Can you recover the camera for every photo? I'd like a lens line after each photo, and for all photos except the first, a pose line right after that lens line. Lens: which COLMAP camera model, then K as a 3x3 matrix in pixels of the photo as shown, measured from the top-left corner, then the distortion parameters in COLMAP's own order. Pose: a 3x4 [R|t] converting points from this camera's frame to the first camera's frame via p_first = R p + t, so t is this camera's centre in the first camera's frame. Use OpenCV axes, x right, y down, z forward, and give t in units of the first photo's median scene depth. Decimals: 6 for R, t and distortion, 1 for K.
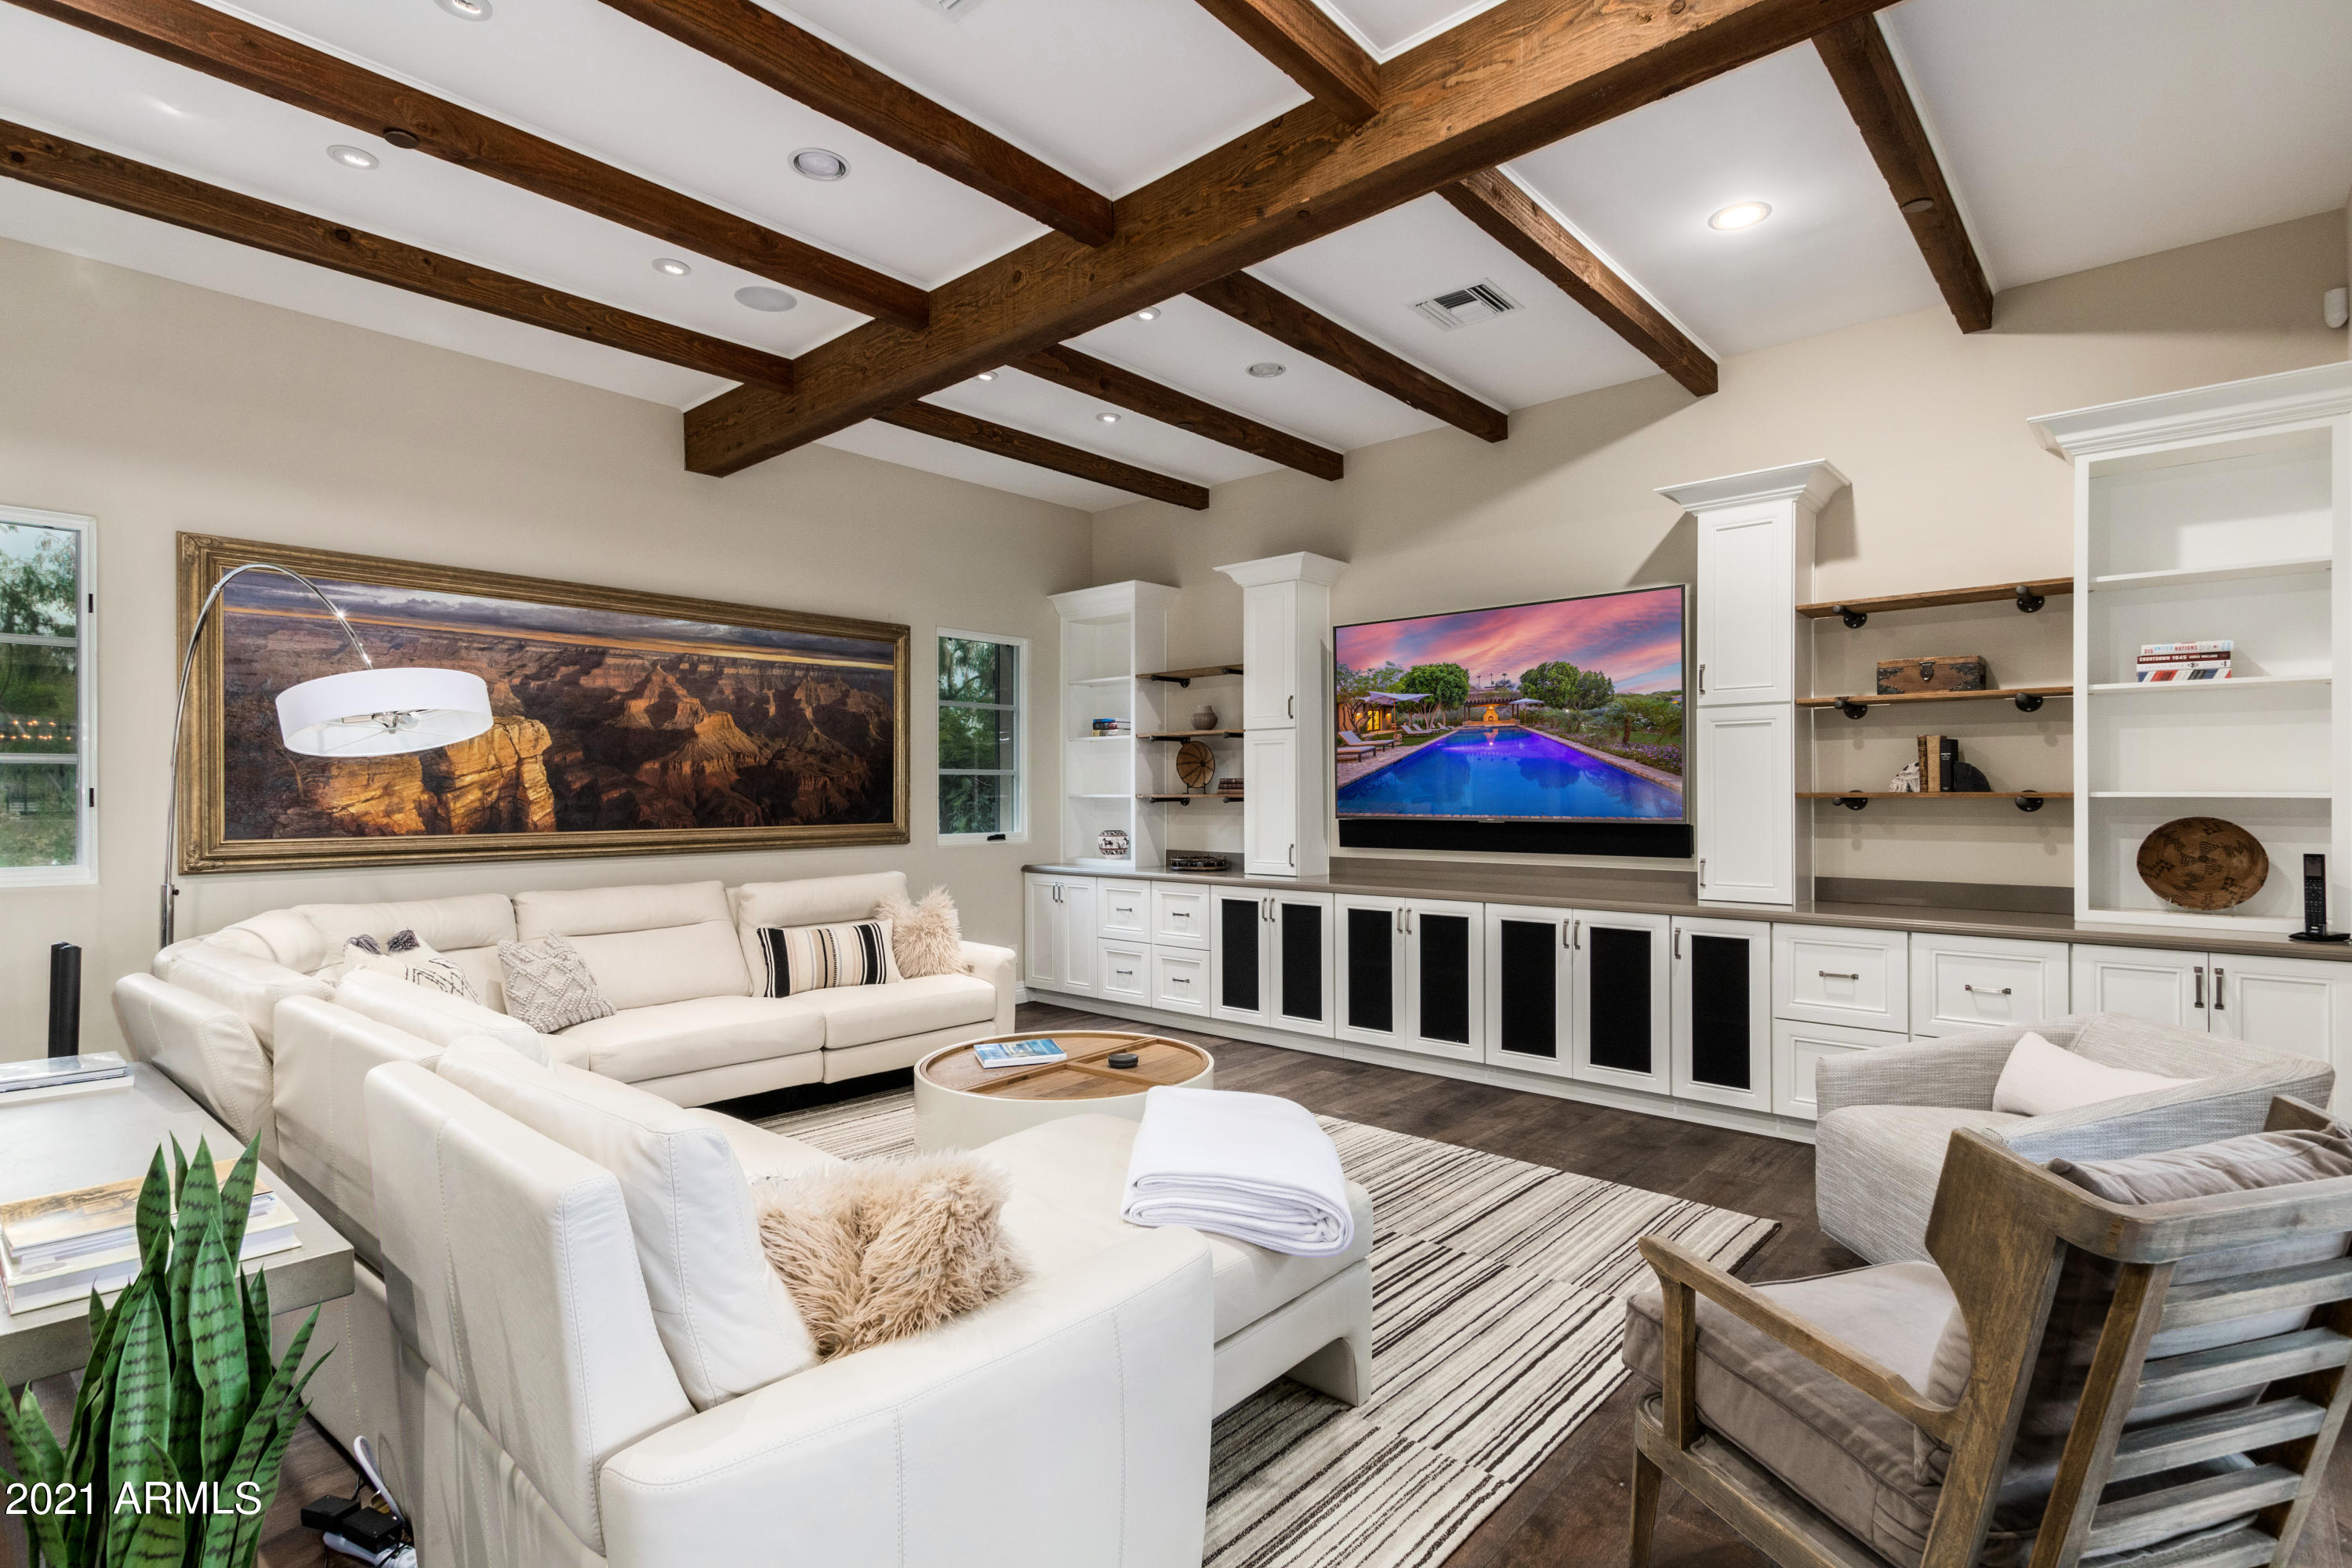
lens RADIAL K [[1101.9, 0, 1164.5], [0, 1101.9, 789.1], [0, 0, 1]] dist [0.010361, 0.000293]
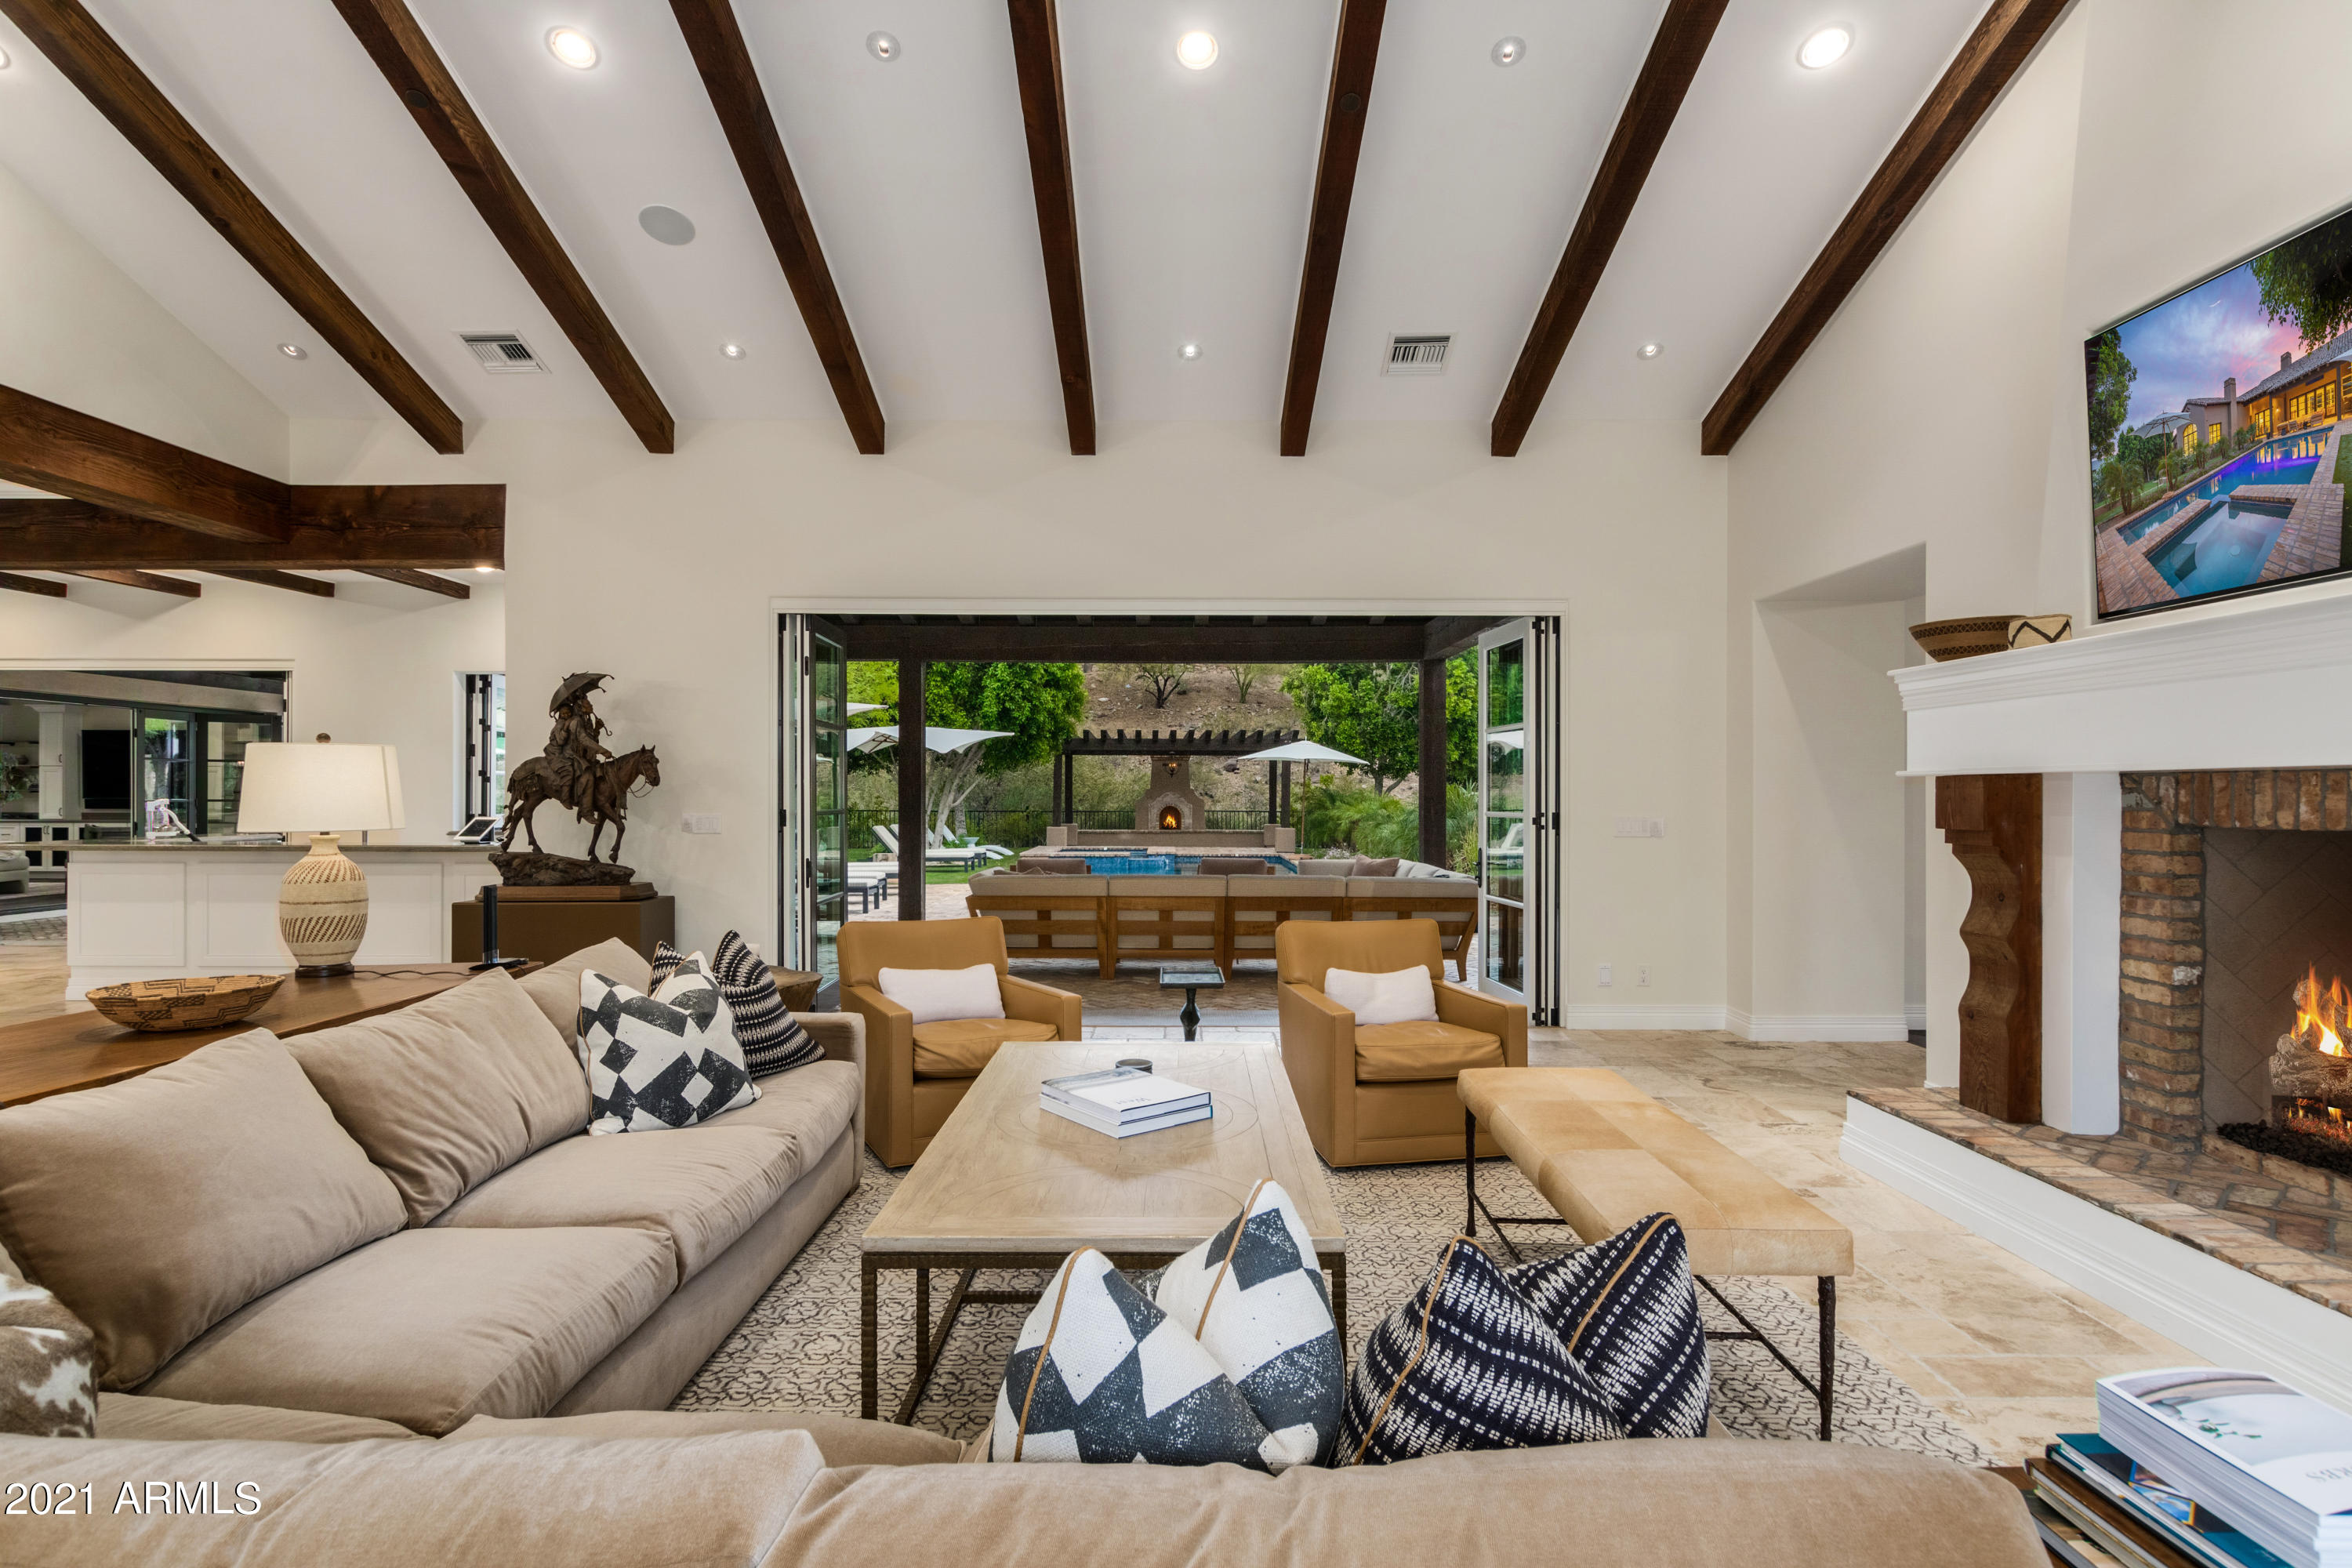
lens RADIAL K [[1131.7, 0, 1177.8], [0, 1131.7, 796.6], [0, 0, 1]] dist [-0.014220, -0.000299]
pose [[0.738043, 0.001795, 0.674751, 0.282086], [-0.003518, 0.999993, 0.001188, 0.008830], [-0.674744, -0.003251, 0.738045, -2.818042]]
